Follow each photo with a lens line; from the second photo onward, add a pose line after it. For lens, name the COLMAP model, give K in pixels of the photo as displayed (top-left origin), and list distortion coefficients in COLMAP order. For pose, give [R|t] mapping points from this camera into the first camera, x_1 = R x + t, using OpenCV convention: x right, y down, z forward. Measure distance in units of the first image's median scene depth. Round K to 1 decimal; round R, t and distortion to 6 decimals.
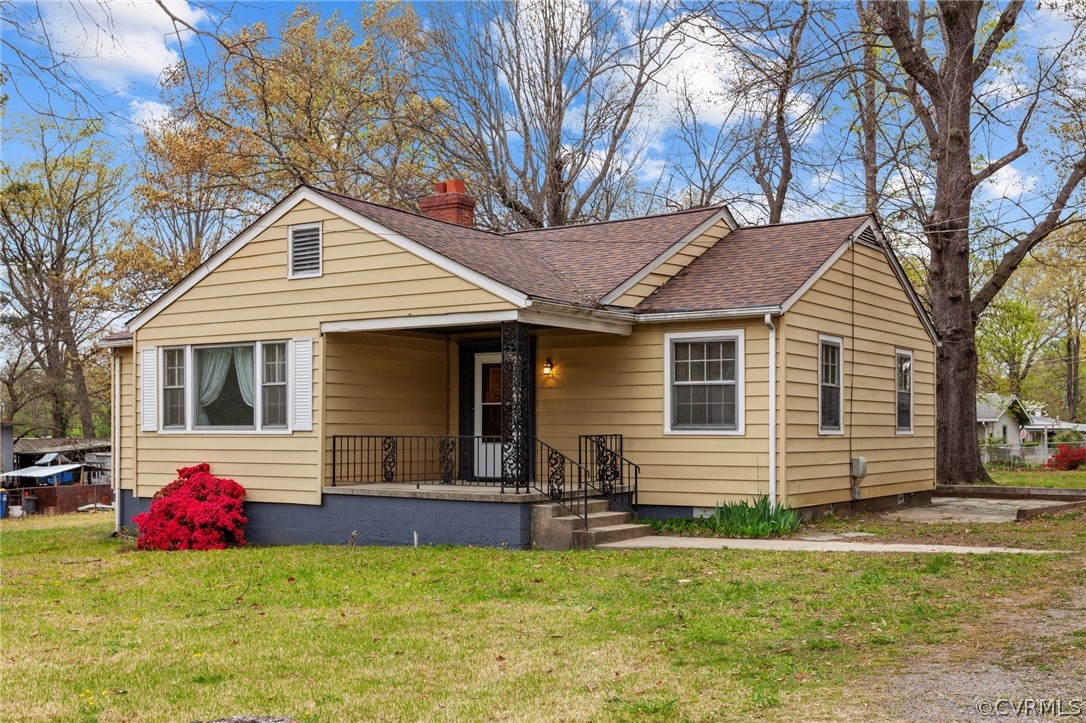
lens RADIAL K [[1214.8, 0, 543.7], [0, 1214.8, 417.8], [0, 0, 1]] dist [-0.000509, 0.000000]
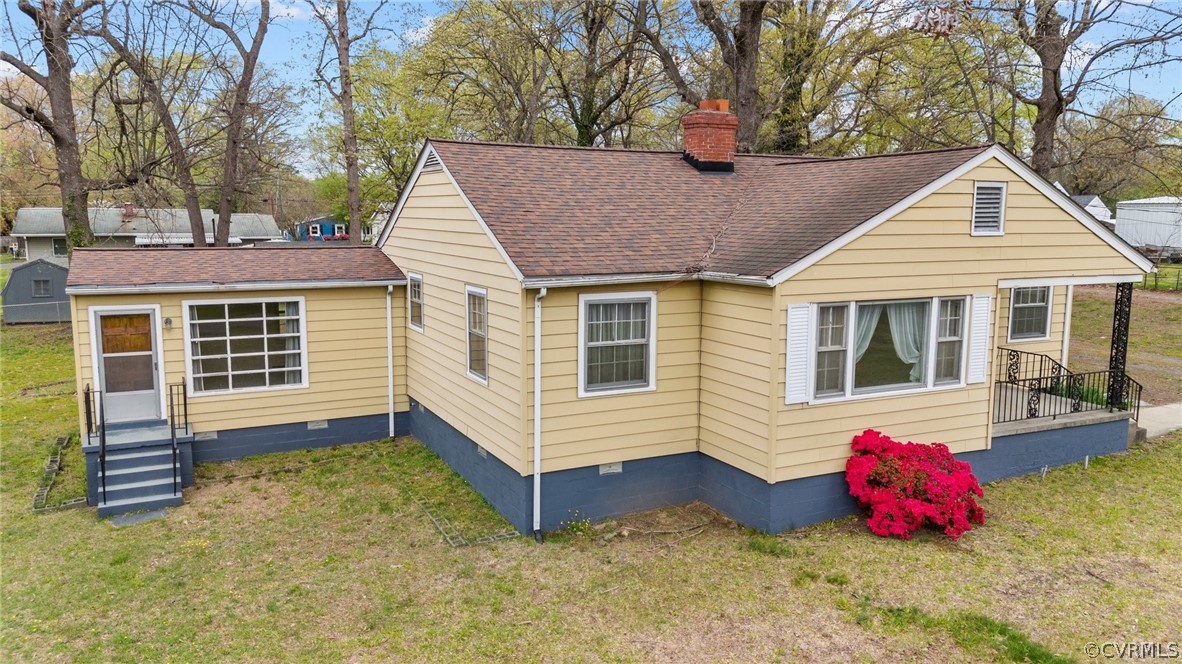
lens RADIAL K [[876.7, 0, 592.8], [0, 876.7, 333.3], [0, 0, 1]] dist [0.021763, -0.001986]
pose [[0.495286, -0.114185, 0.861193, -0.976239], [-0.016980, 0.989862, 0.141011, -0.128425], [-0.868564, -0.084464, 0.488326, 0.891365]]
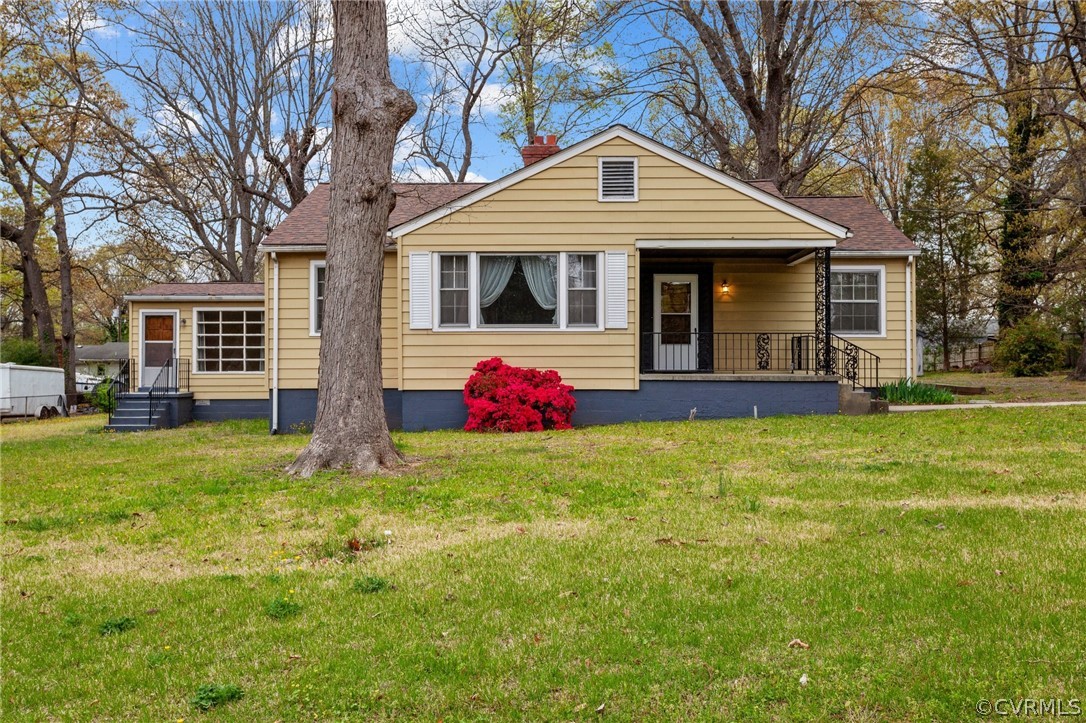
lens RADIAL K [[953.0, 0, 542.4], [0, 953.0, 360.6], [0, 0, 1]] dist [-0.026740, -0.001356]
pose [[0.844431, 0.006006, 0.535630, -0.740658], [-0.005891, 0.999981, -0.001925, 0.043158], [-0.535632, -0.001529, 0.844450, 0.236460]]
